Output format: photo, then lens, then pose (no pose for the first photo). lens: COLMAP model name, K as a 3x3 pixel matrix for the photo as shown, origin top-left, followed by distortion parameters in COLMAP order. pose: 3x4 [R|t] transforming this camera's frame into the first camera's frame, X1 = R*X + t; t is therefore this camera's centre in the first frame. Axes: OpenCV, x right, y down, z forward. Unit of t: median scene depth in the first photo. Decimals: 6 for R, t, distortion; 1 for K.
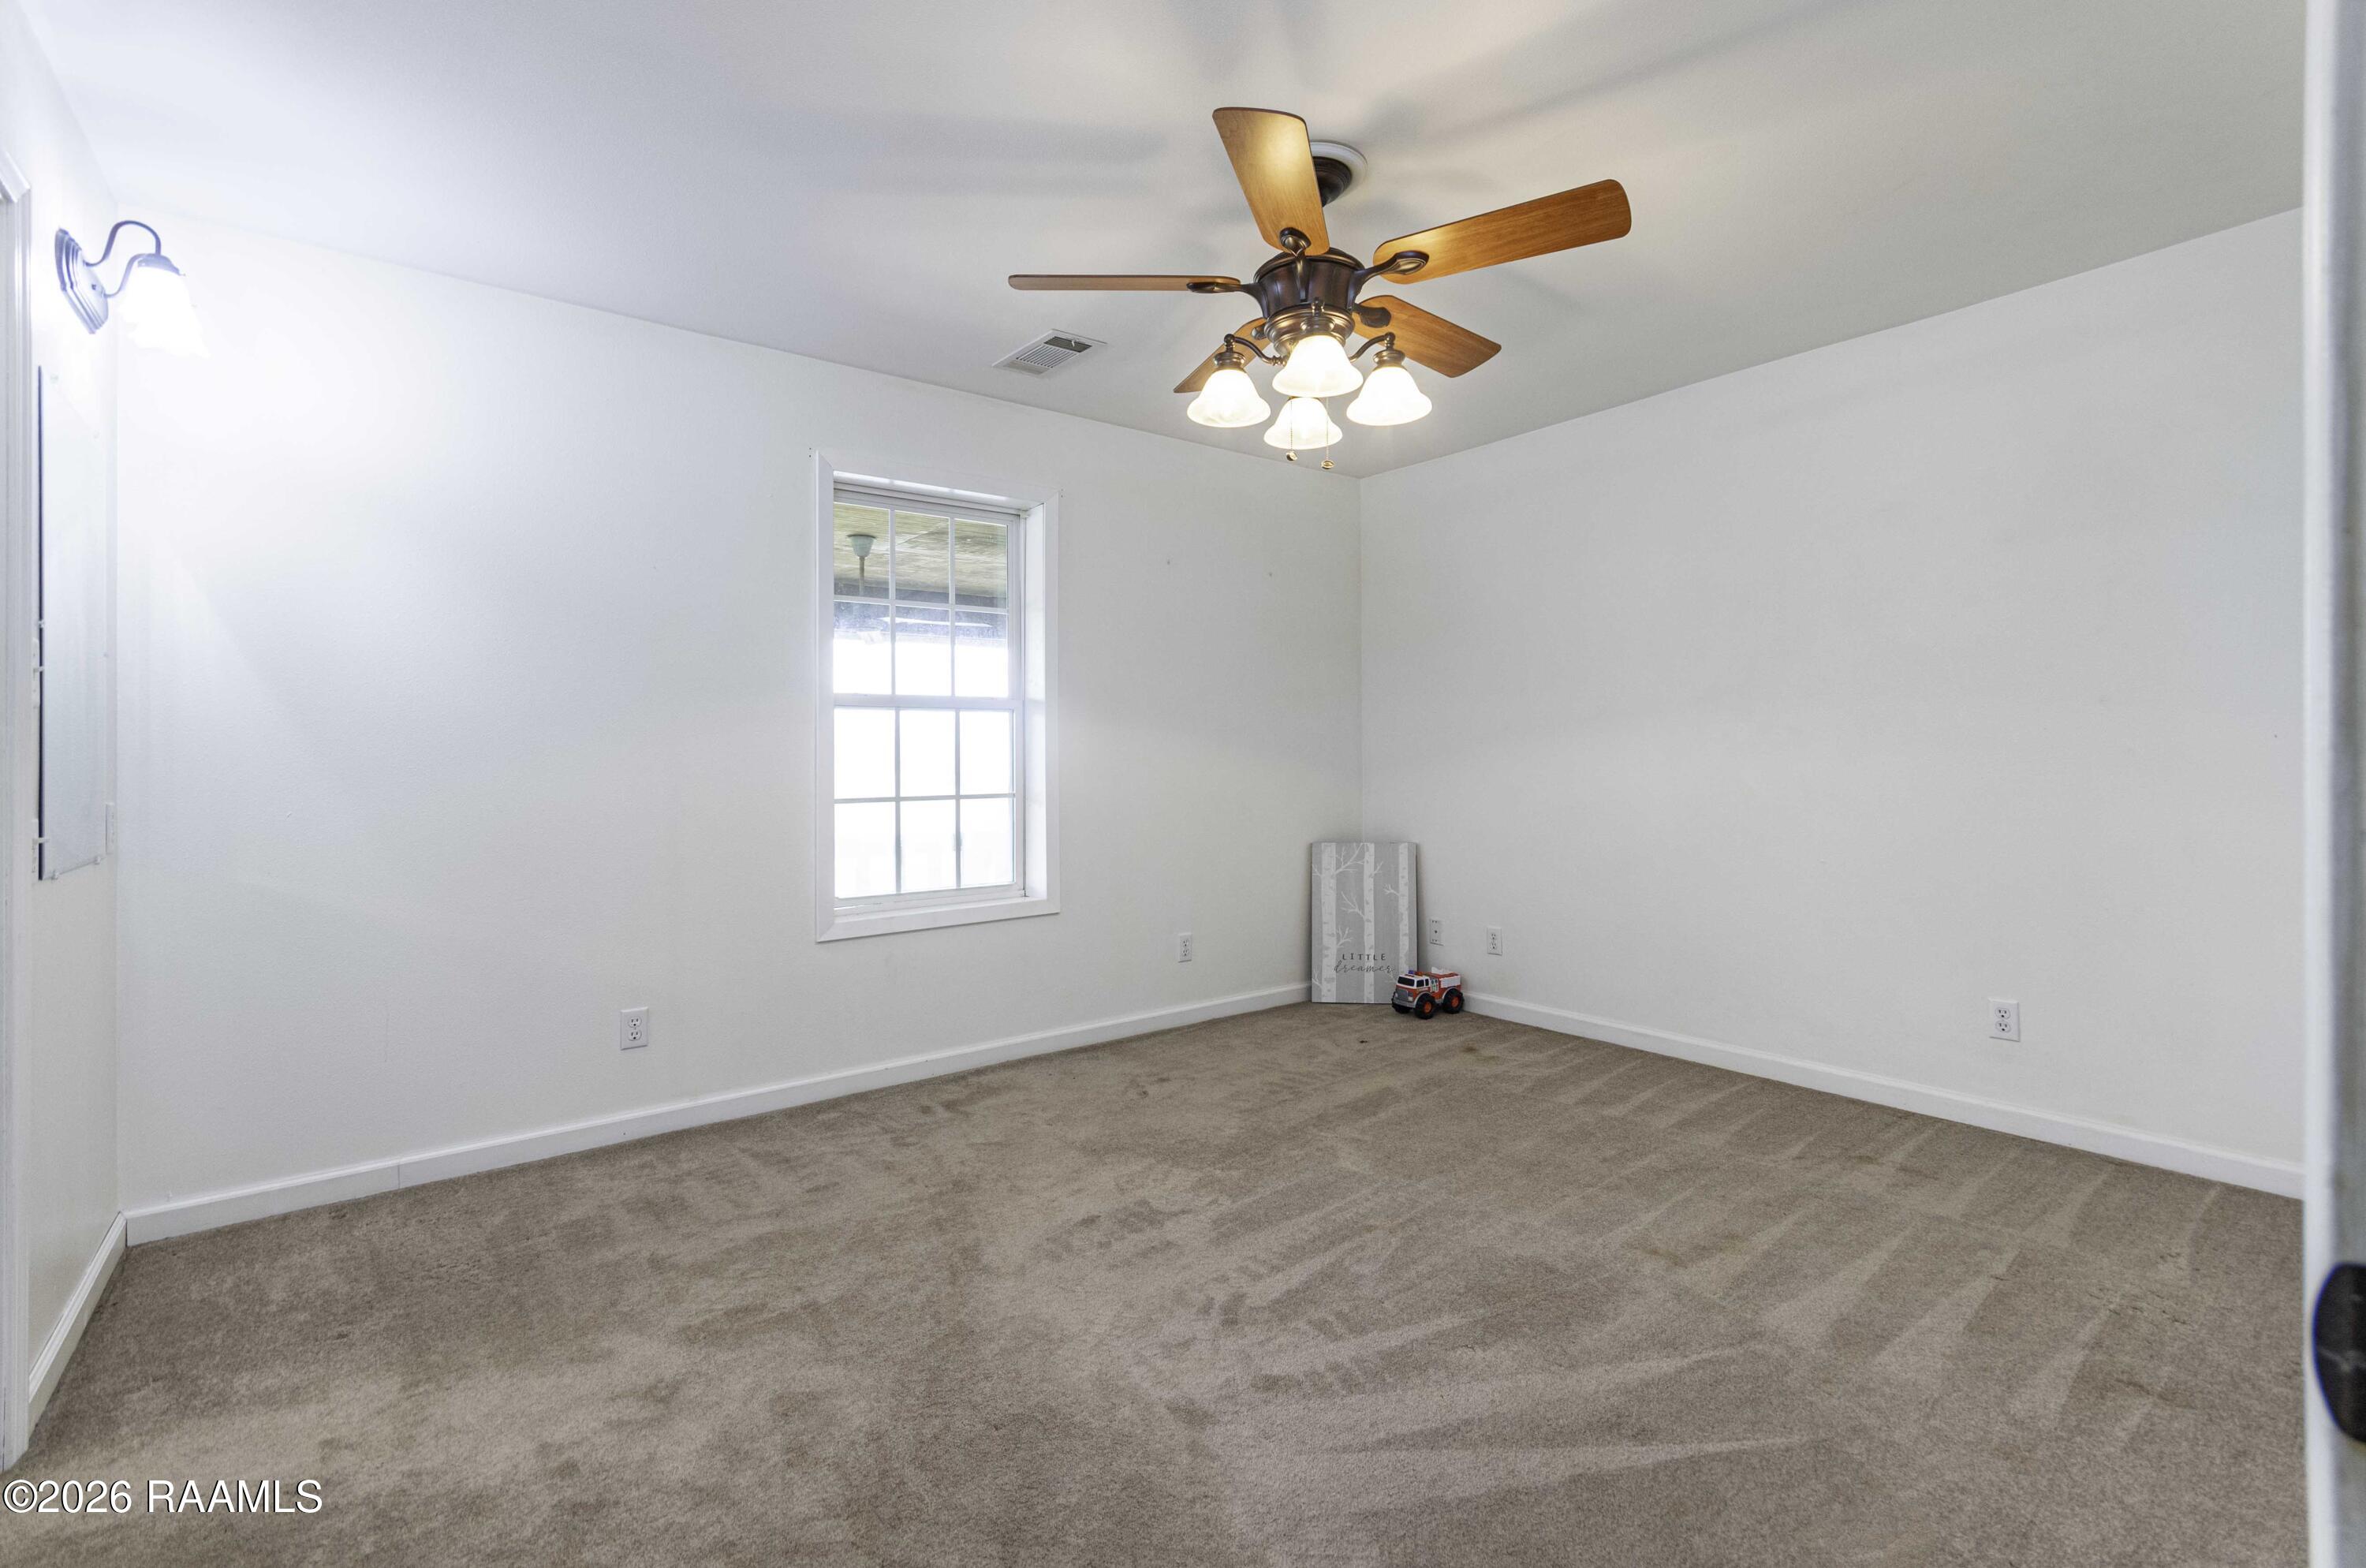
lens RADIAL K [[1029.8, 0, 1183.0], [0, 1029.8, 784.0], [0, 0, 1]] dist [-0.000661, -0.000215]
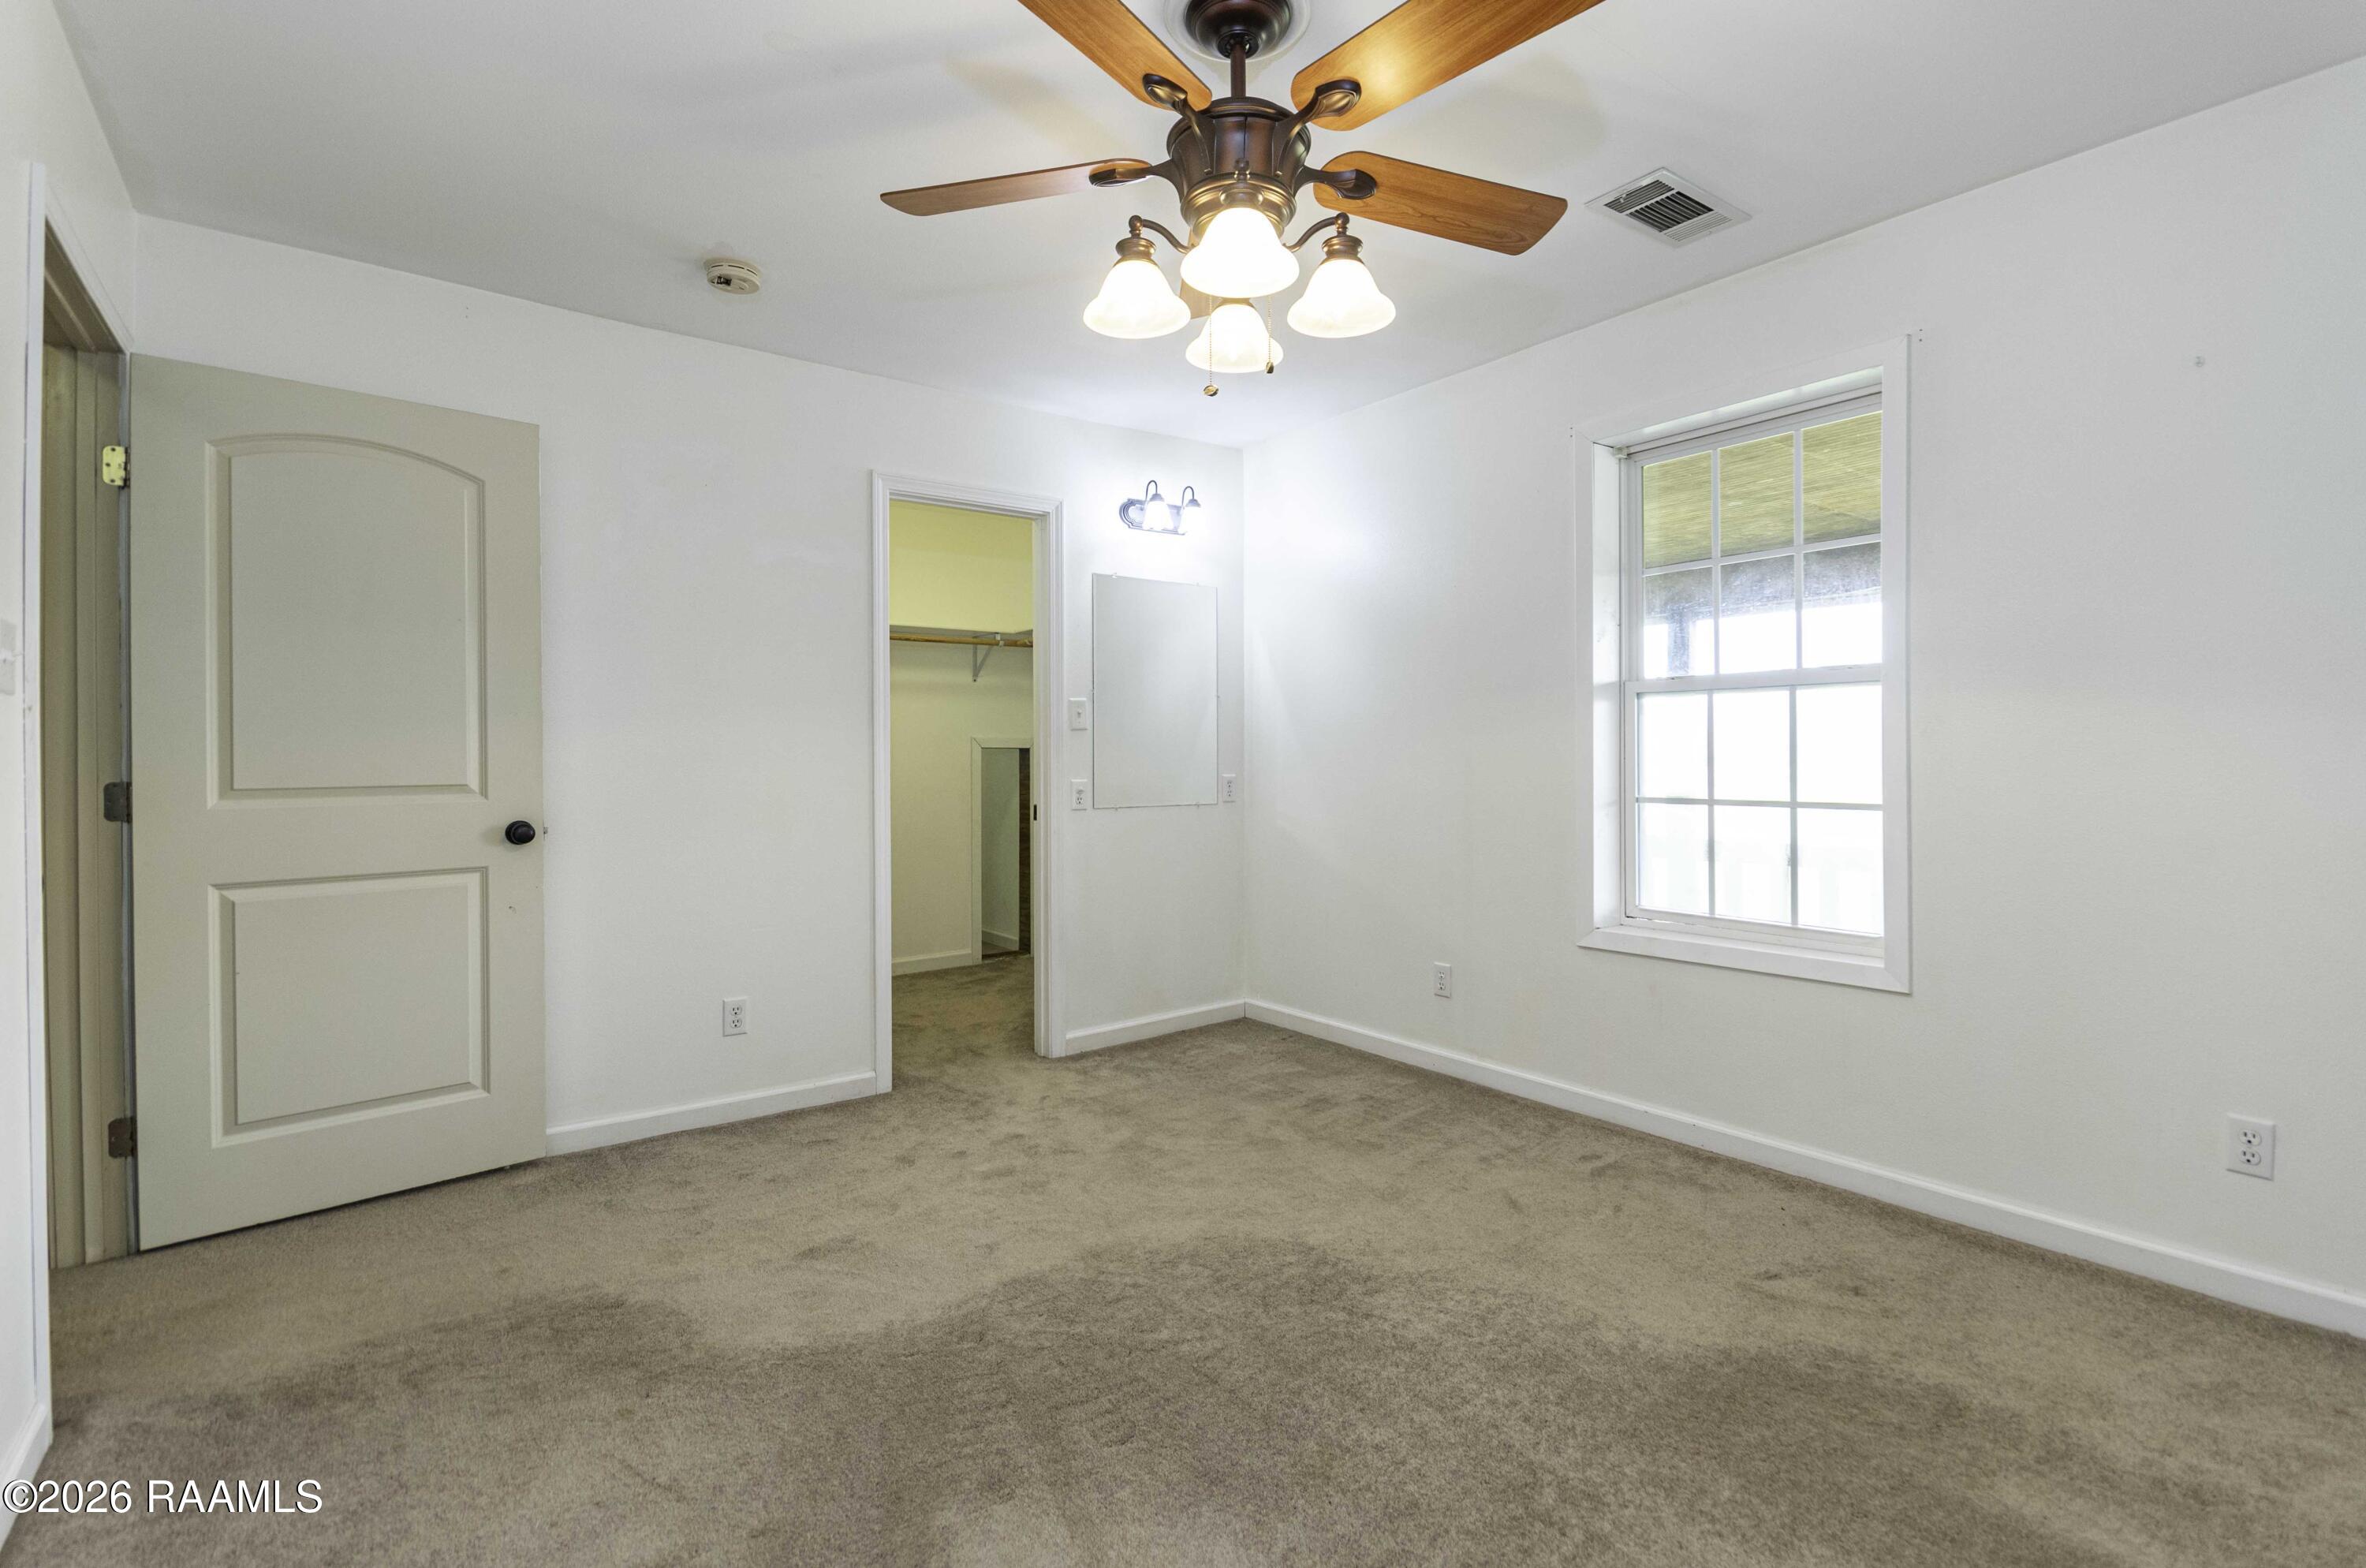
lens RADIAL K [[1152.3, 0, 1296.6], [0, 1152.3, 761.6], [0, 0, 1]] dist [-0.001696, 0.000003]
pose [[0.020723, 0.011814, -0.999715, 0.650447], [-0.025295, 0.999616, 0.011288, -0.019999], [0.999465, 0.025053, 0.021014, 0.663876]]
